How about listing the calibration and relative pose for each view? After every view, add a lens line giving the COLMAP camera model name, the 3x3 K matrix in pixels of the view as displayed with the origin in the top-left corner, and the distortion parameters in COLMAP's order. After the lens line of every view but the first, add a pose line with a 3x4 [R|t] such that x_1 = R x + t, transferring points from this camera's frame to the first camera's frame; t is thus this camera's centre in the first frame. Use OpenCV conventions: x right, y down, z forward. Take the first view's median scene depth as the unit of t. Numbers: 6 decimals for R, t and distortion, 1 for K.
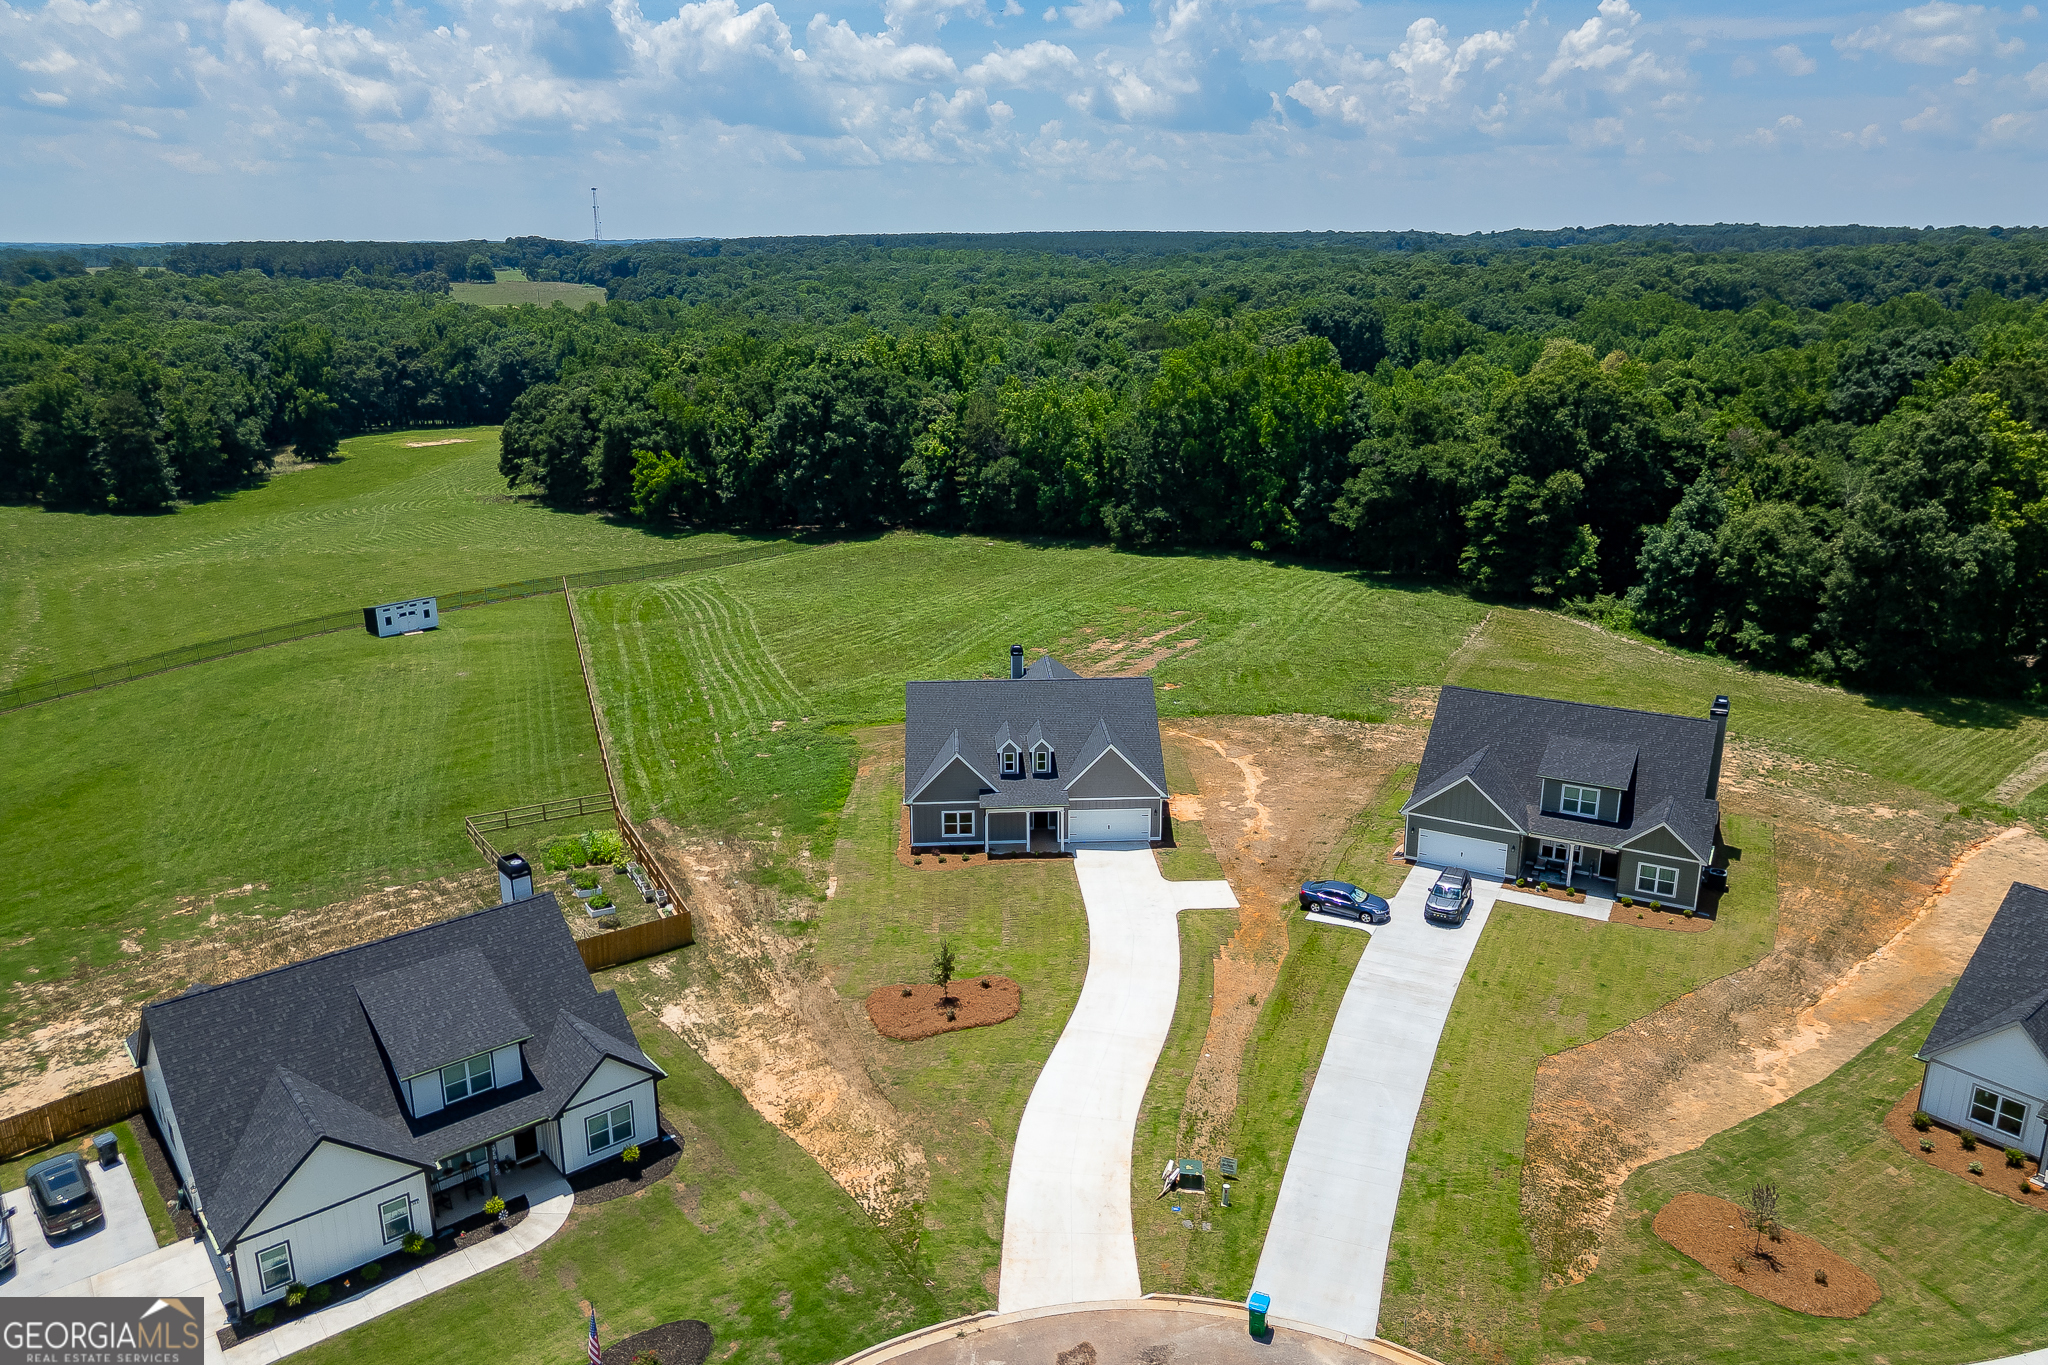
lens RADIAL K [[1430.7, 0, 1007.7], [0, 1430.7, 688.0], [0, 0, 1]] dist [0.067436, -0.065253]
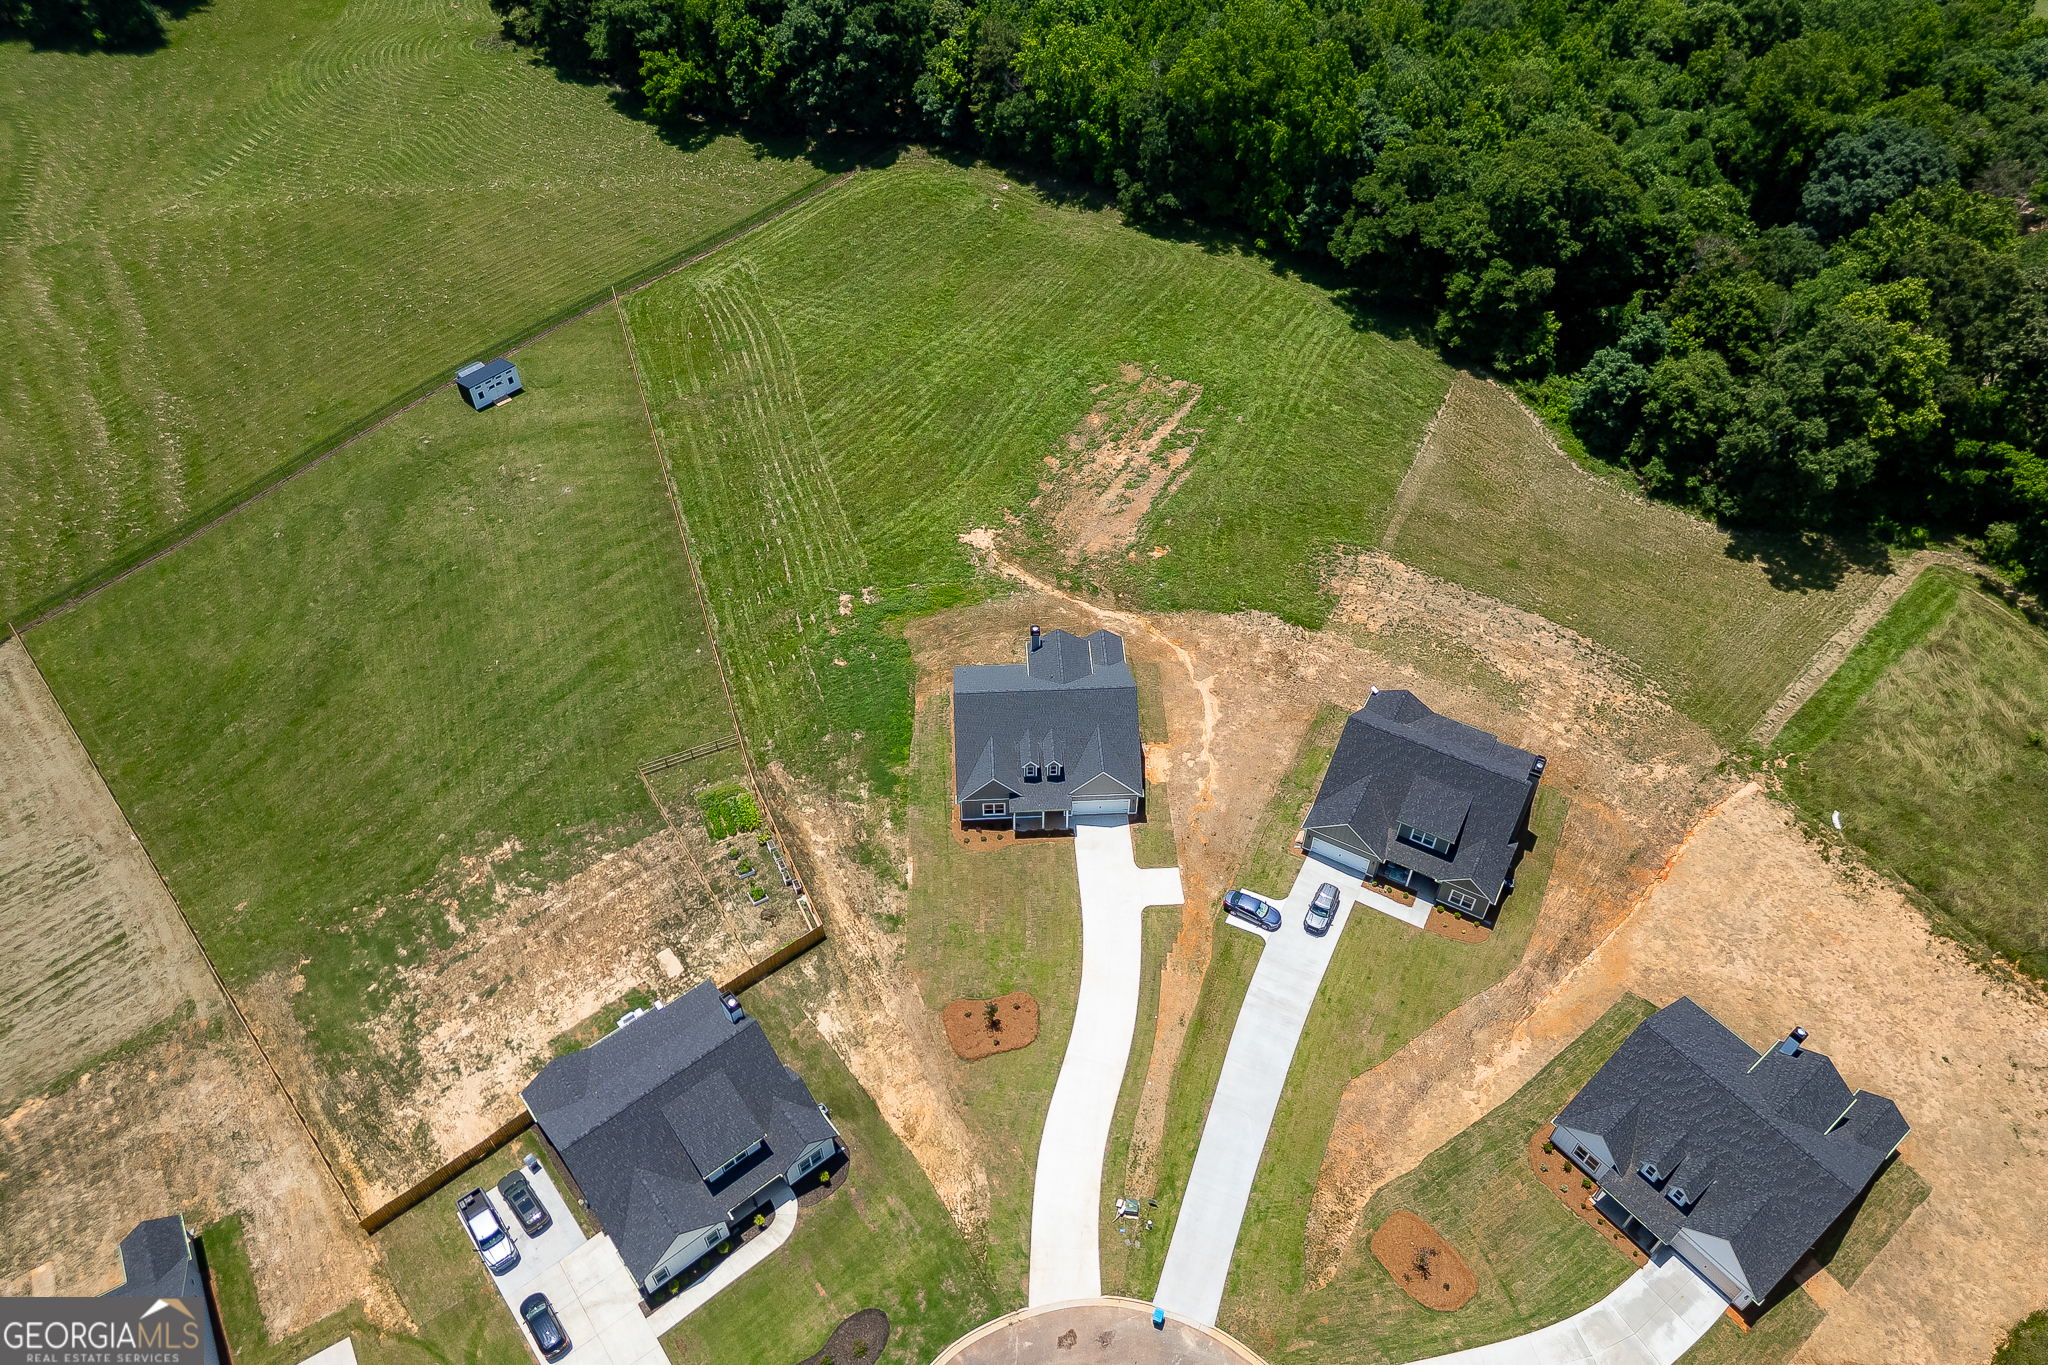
lens RADIAL K [[1430.7, 0, 1005.7], [0, 1430.7, 675.9], [0, 0, 1]] dist [0.067436, -0.065253]
pose [[0.999984, -0.000454, -0.005589, -0.015478], [0.003247, 0.859438, 0.511230, -0.767492], [0.004571, -0.511240, 0.859426, -0.157013]]
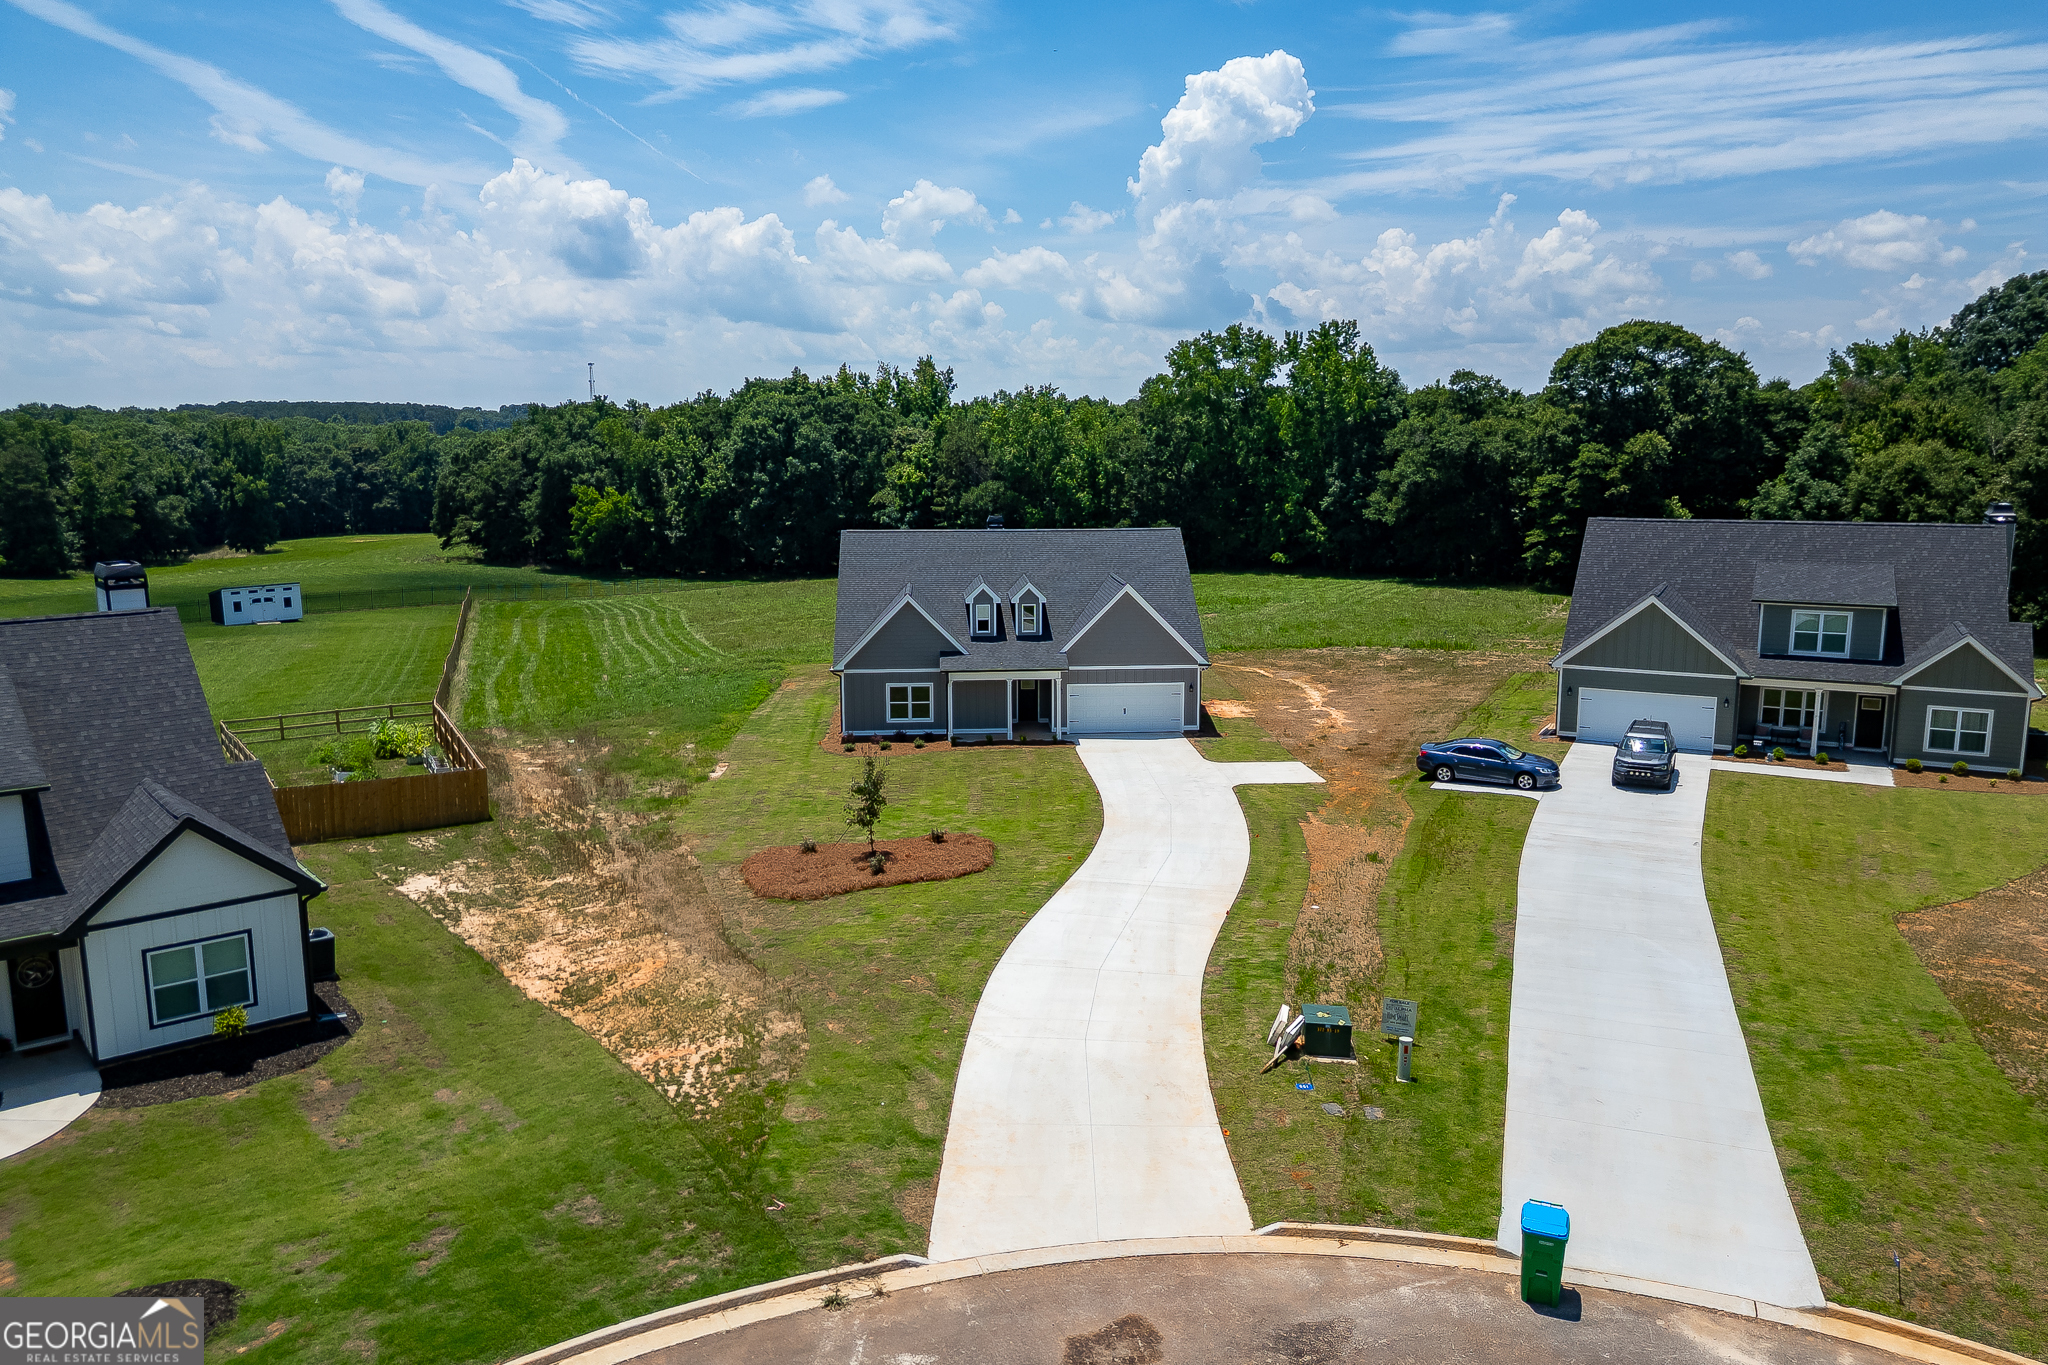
lens RADIAL K [[1430.7, 0, 1012.4], [0, 1430.7, 690.7], [0, 0, 1]] dist [0.067436, -0.065253]
pose [[0.999933, 0.002230, 0.011396, 0.007791], [-0.000815, 0.992447, -0.122674, 0.180501], [-0.011584, 0.122657, 0.992382, 0.314563]]
